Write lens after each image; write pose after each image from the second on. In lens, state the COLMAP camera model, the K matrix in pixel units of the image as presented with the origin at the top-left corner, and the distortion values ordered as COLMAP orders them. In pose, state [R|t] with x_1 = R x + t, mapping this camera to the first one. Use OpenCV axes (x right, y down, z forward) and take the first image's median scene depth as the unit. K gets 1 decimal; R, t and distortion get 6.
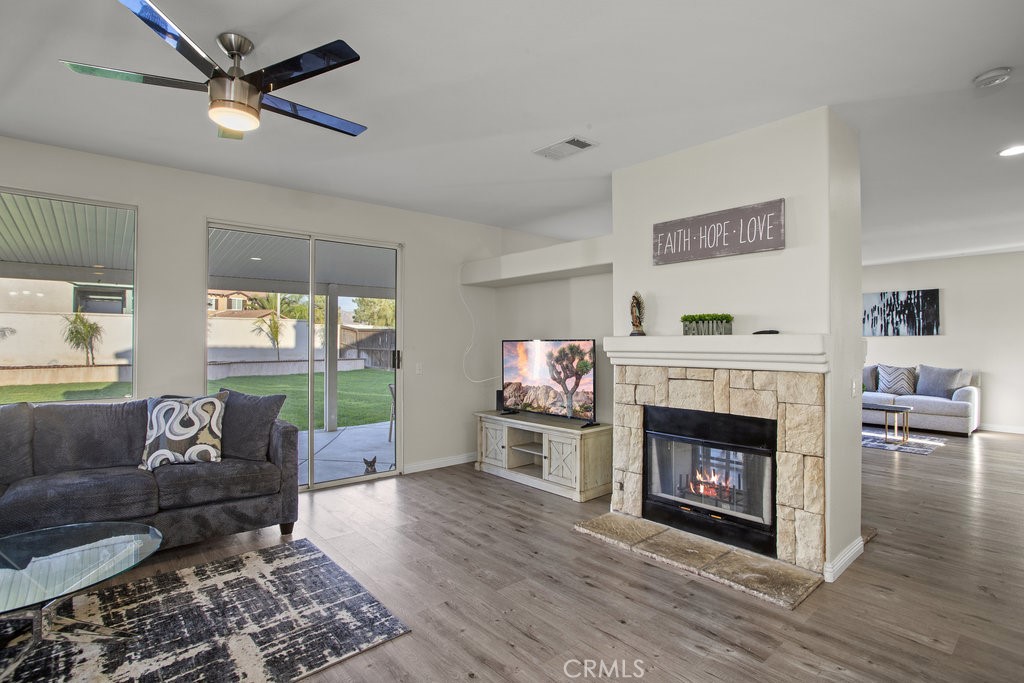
lens RADIAL K [[497.5, 0, 510.4], [0, 497.5, 324.9], [0, 0, 1]] dist [-0.065717, 0.029139]
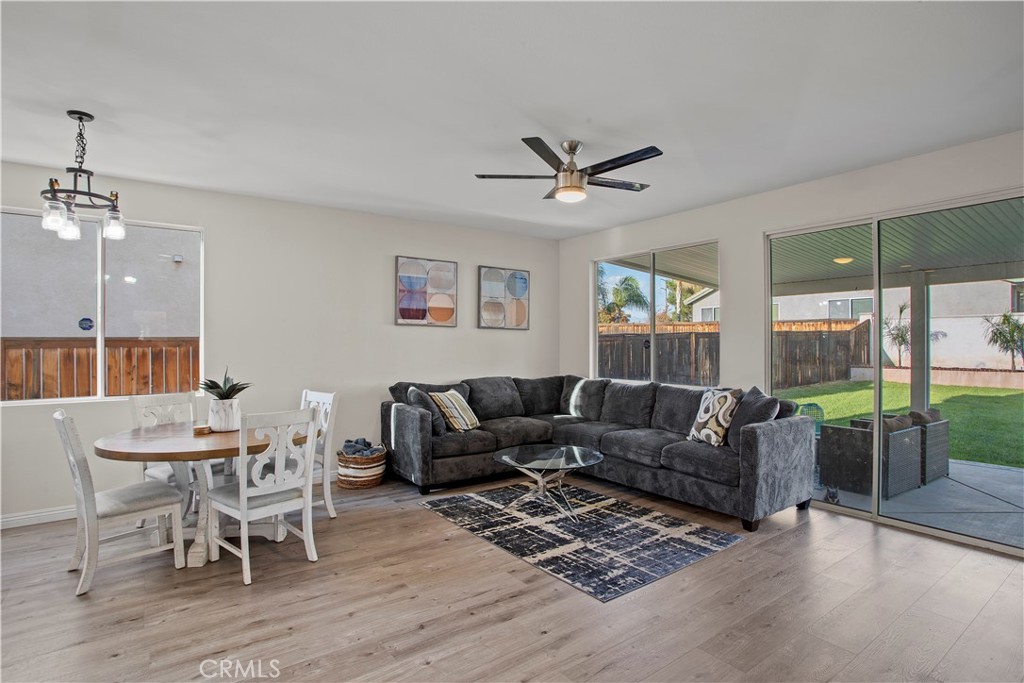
lens RADIAL K [[511.1, 0, 506.4], [0, 511.1, 342.4], [0, 0, 1]] dist [-0.080912, 0.035152]
pose [[-0.097982, -0.003999, -0.995180, 0.590216], [0.034923, 0.999362, -0.007455, 0.018606], [0.994575, -0.035485, -0.097780, 0.554167]]
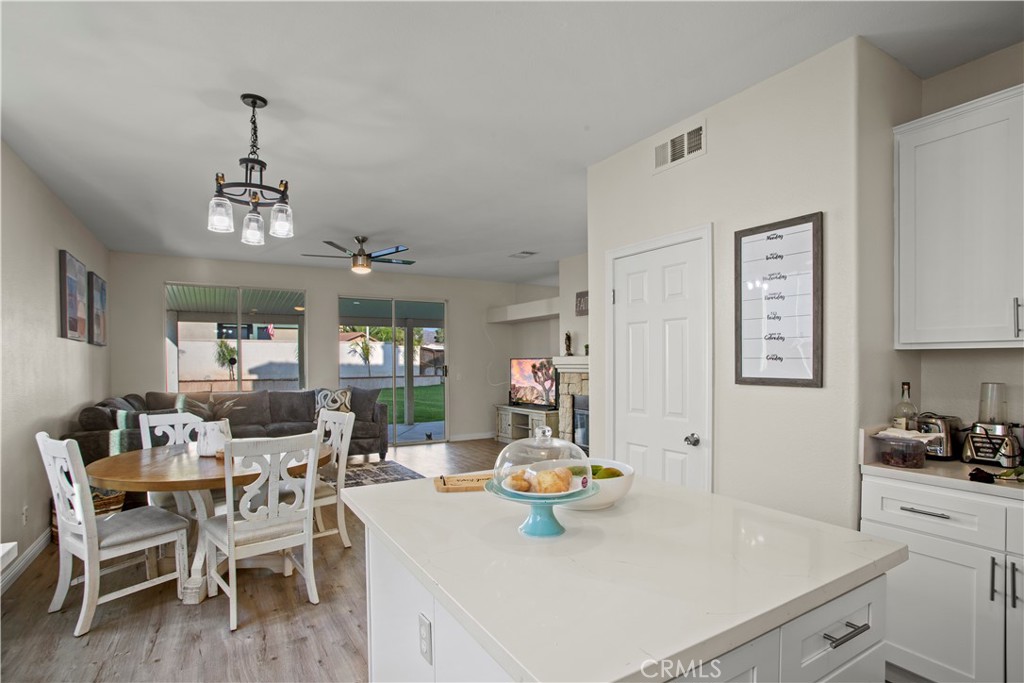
lens RADIAL K [[511.1, 0, 506.4], [0, 511.1, 342.4], [0, 0, 1]] dist [-0.080912, 0.035152]
pose [[0.985216, -0.011727, -0.170915, 0.347363], [0.011542, 0.999931, -0.002075, -0.024395], [0.170927, 0.000071, 0.985284, -0.832857]]
